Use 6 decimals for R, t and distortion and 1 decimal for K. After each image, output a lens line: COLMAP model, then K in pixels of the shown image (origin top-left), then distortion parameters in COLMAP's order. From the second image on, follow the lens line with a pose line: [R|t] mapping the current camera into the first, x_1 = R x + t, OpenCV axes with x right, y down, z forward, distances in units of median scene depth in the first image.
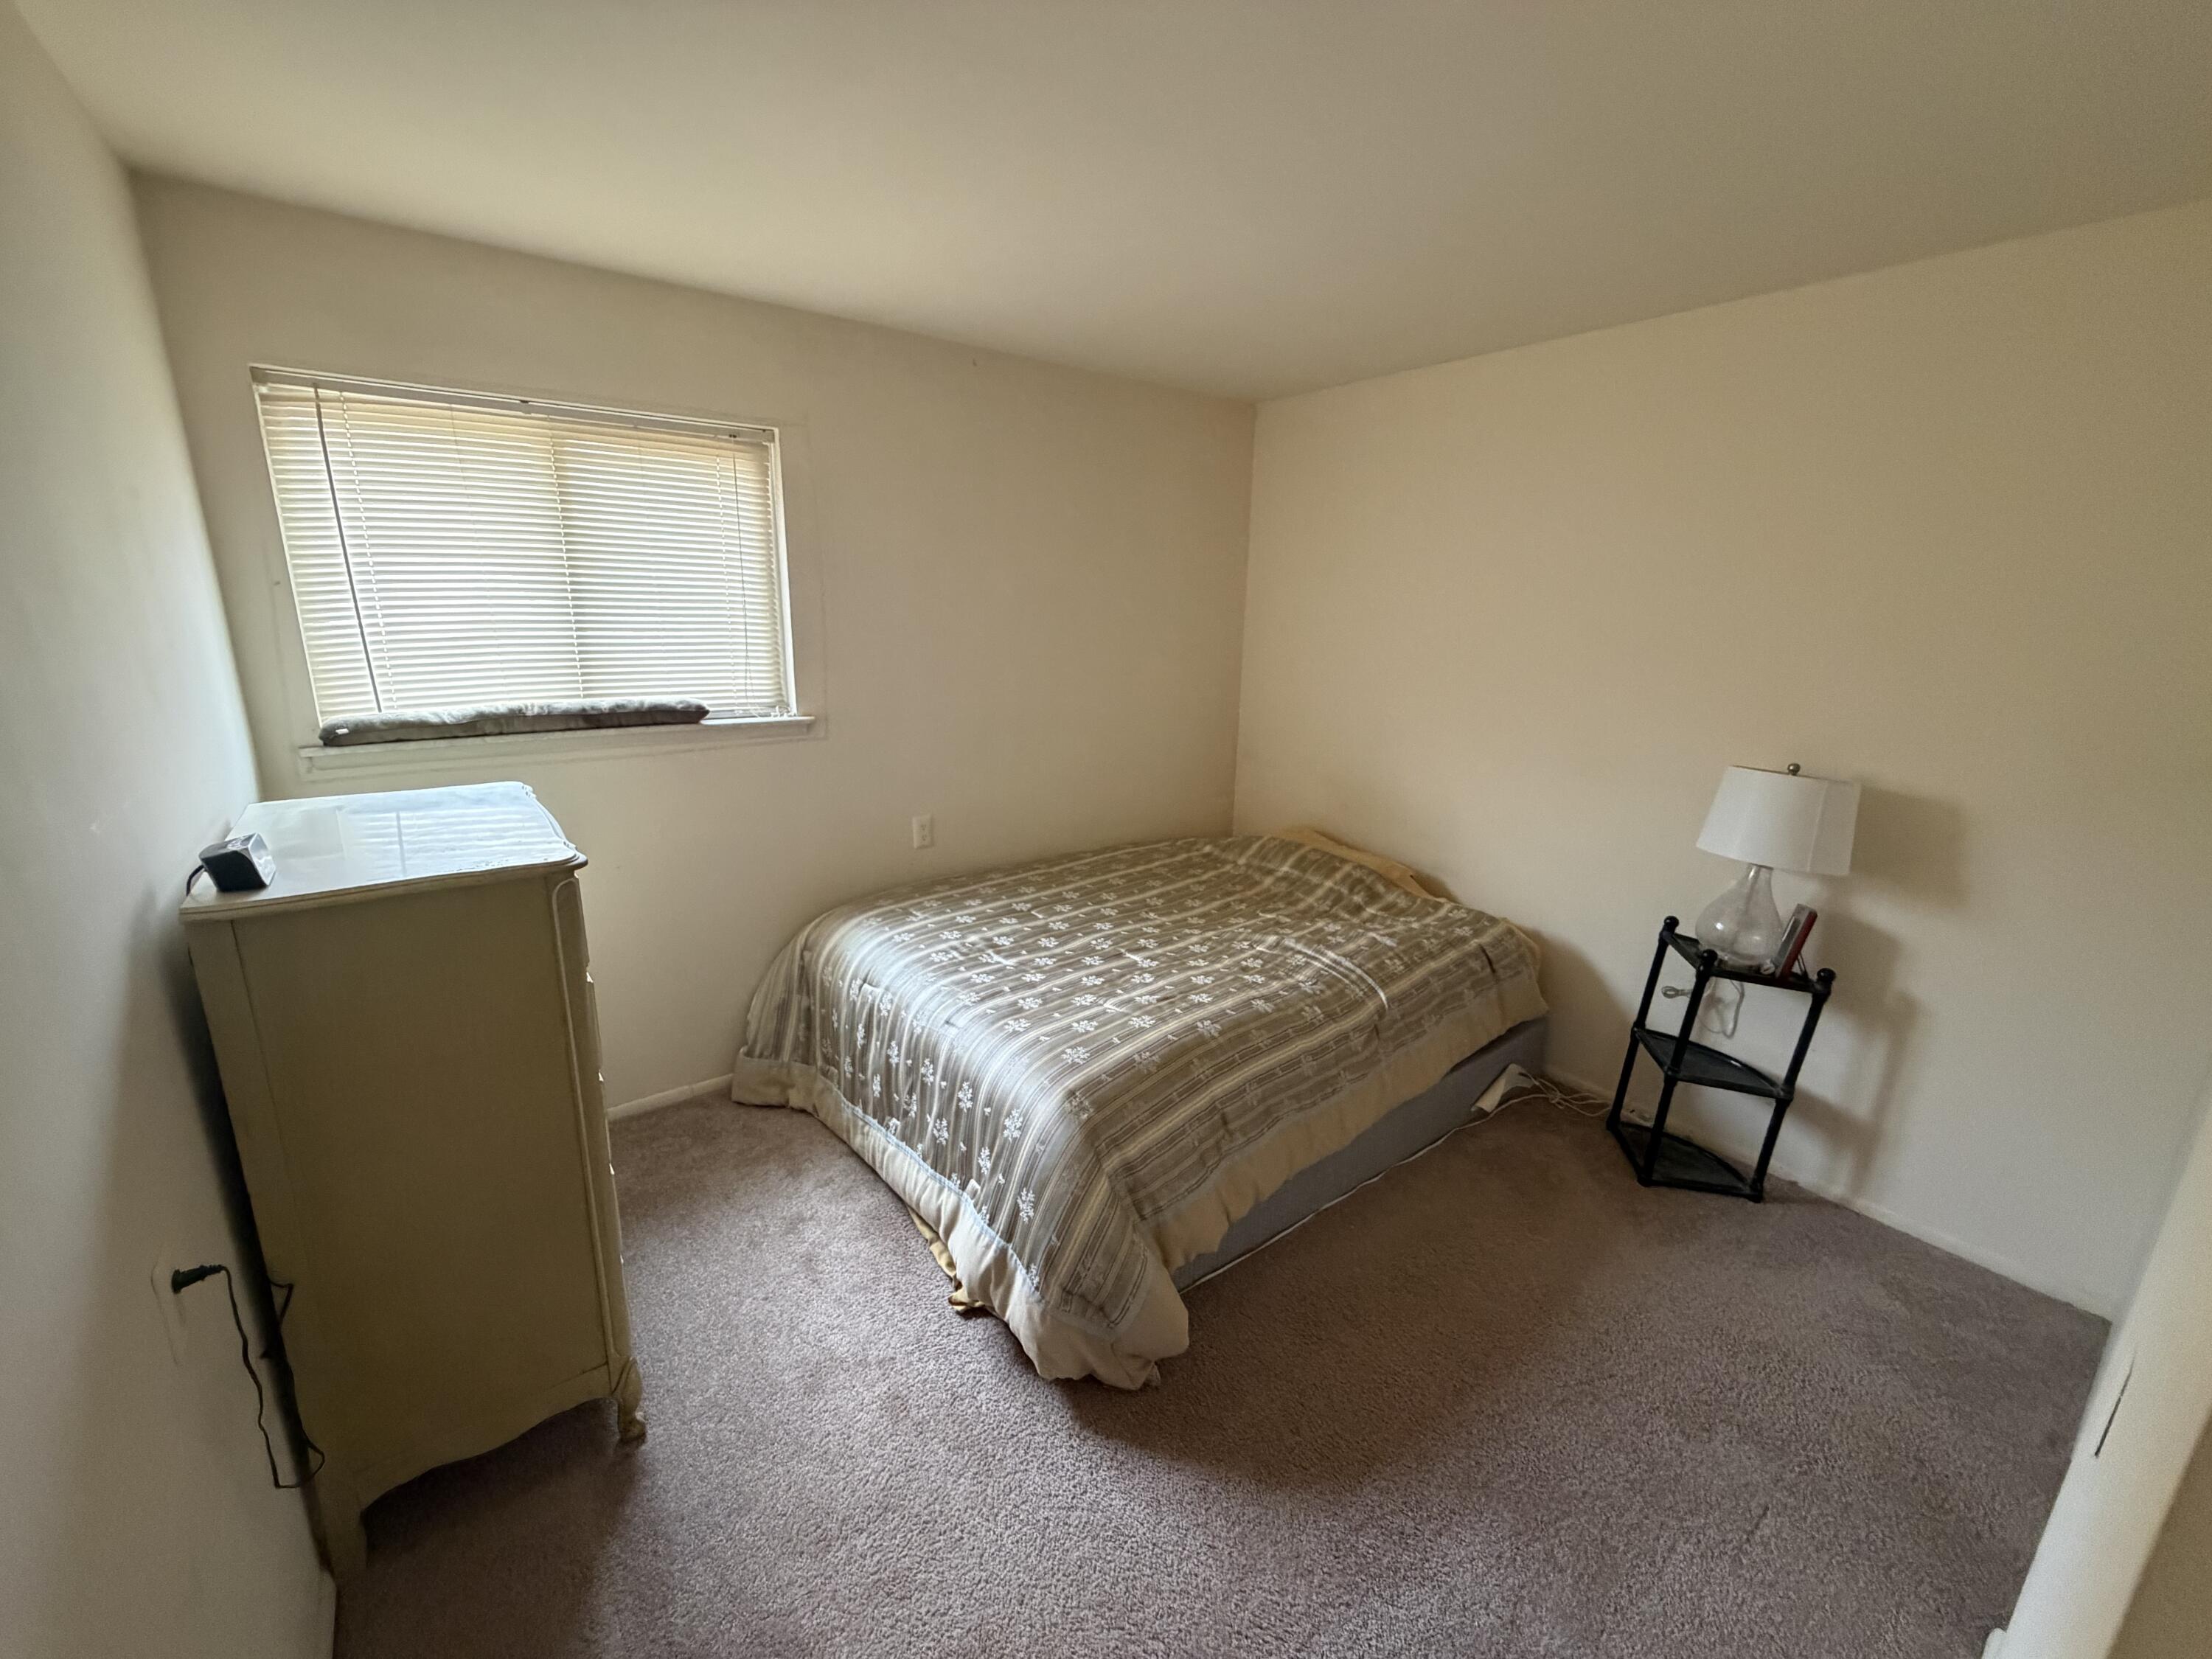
lens RADIAL K [[880.1, 0, 1089.5], [0, 880.1, 834.6], [0, 0, 1]] dist [-0.001713, 0.000587]
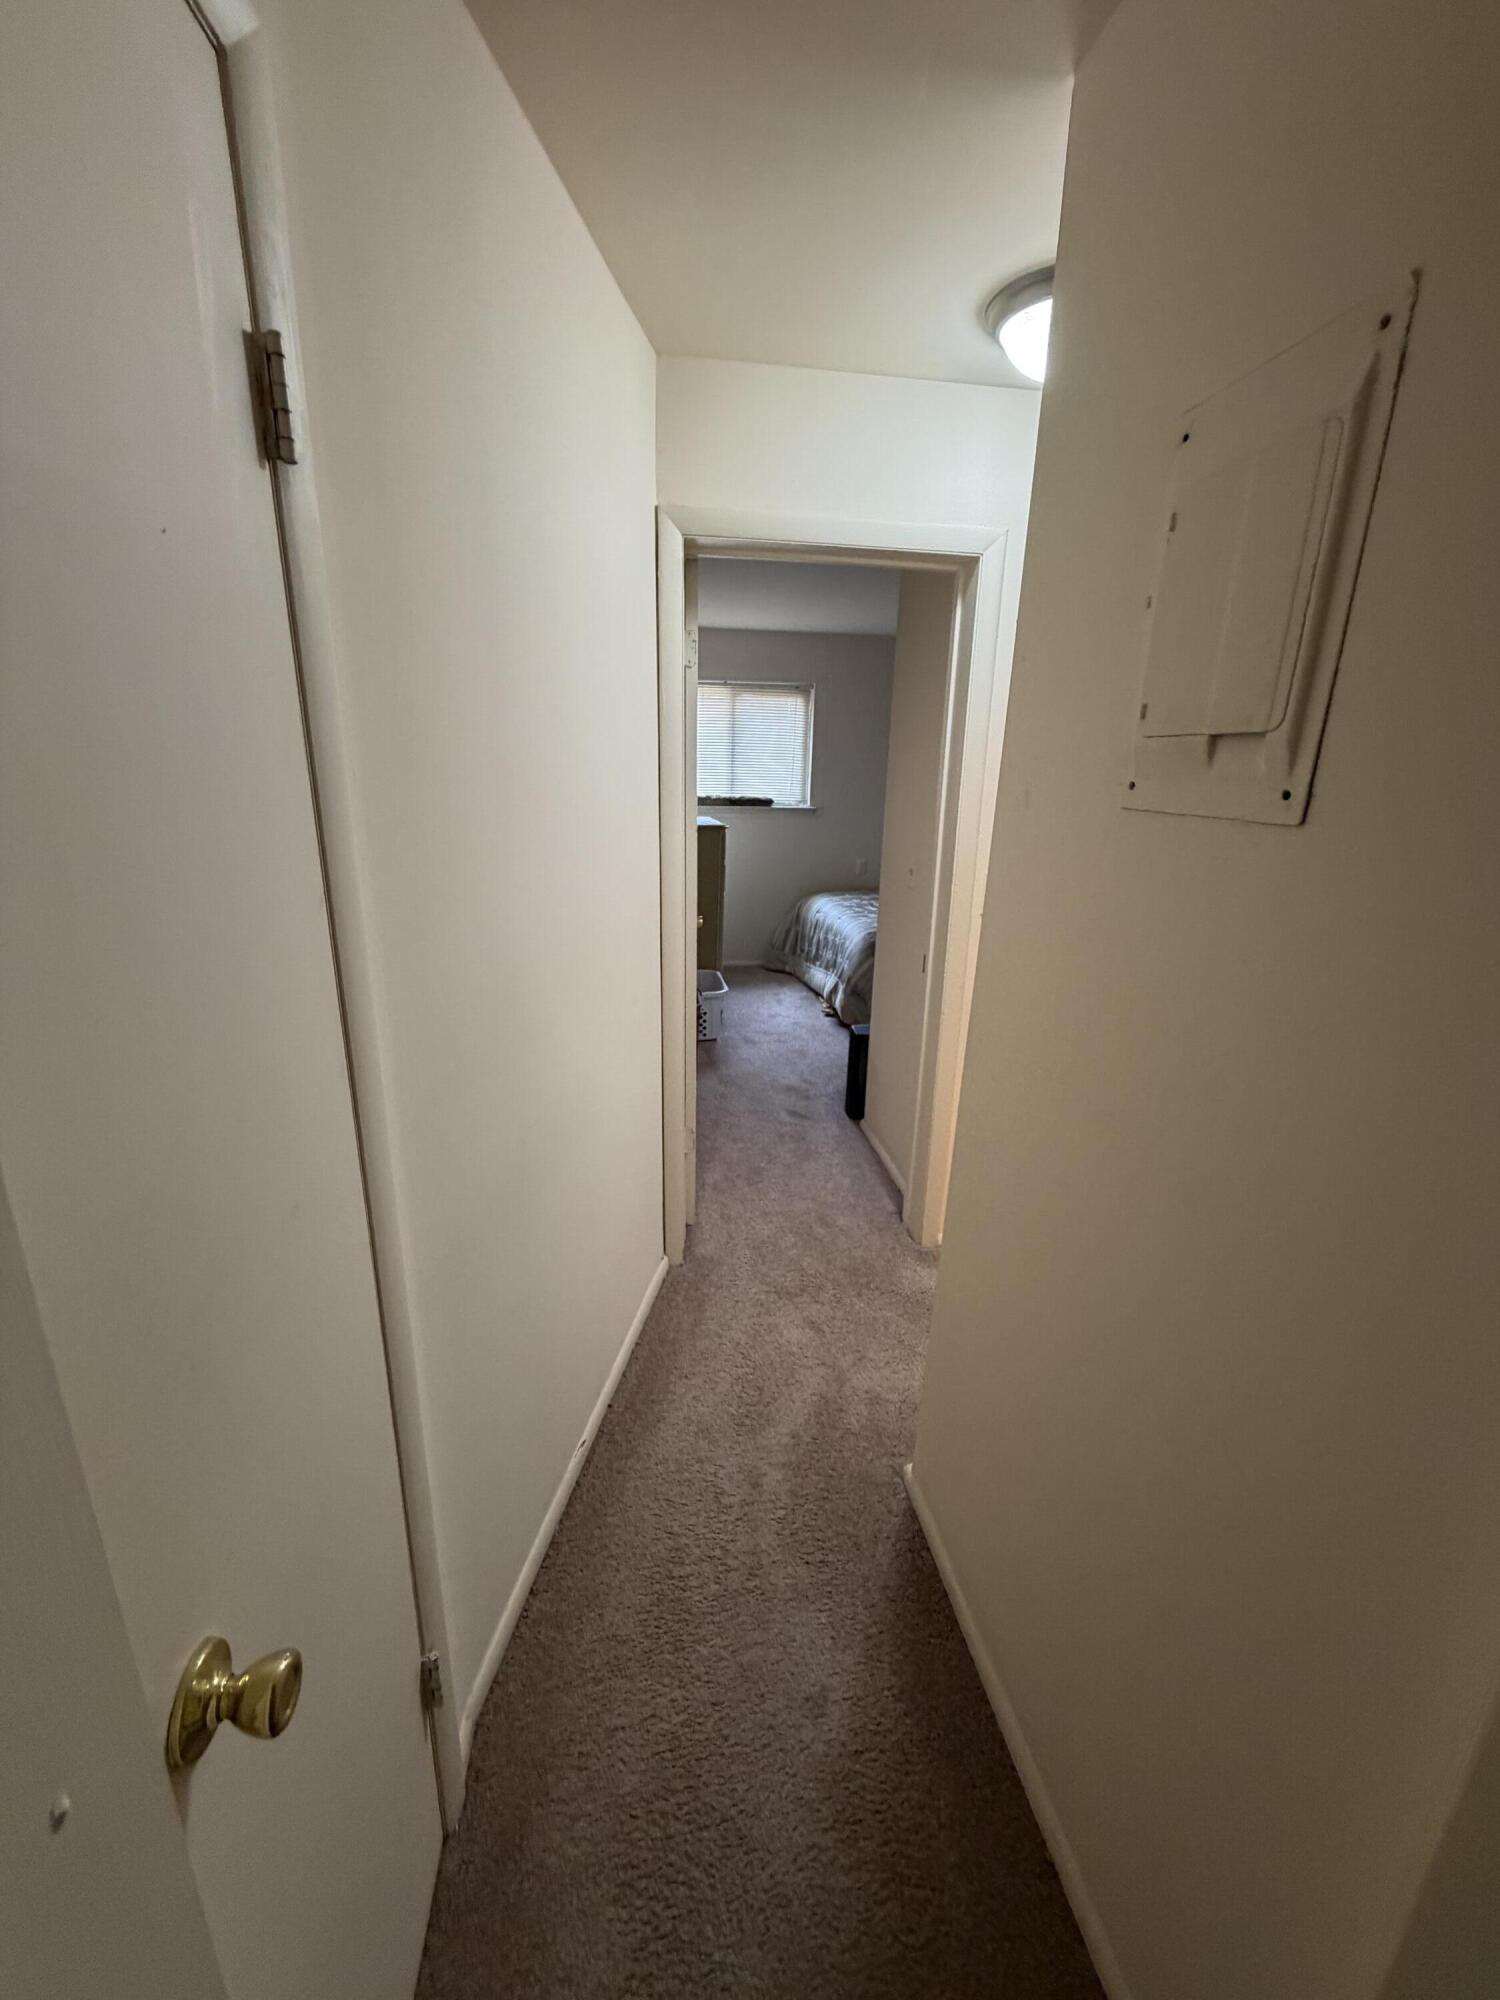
lens RADIAL K [[795.8, 0, 746.5], [0, 795.8, 988.5], [0, 0, 1]] dist [-0.001713, 0.000587]
pose [[0.885636, 0.129806, -0.445869, 0.573258], [-0.123116, 0.991413, 0.044084, 0.297377], [0.447763, 0.015852, 0.894012, -1.040352]]
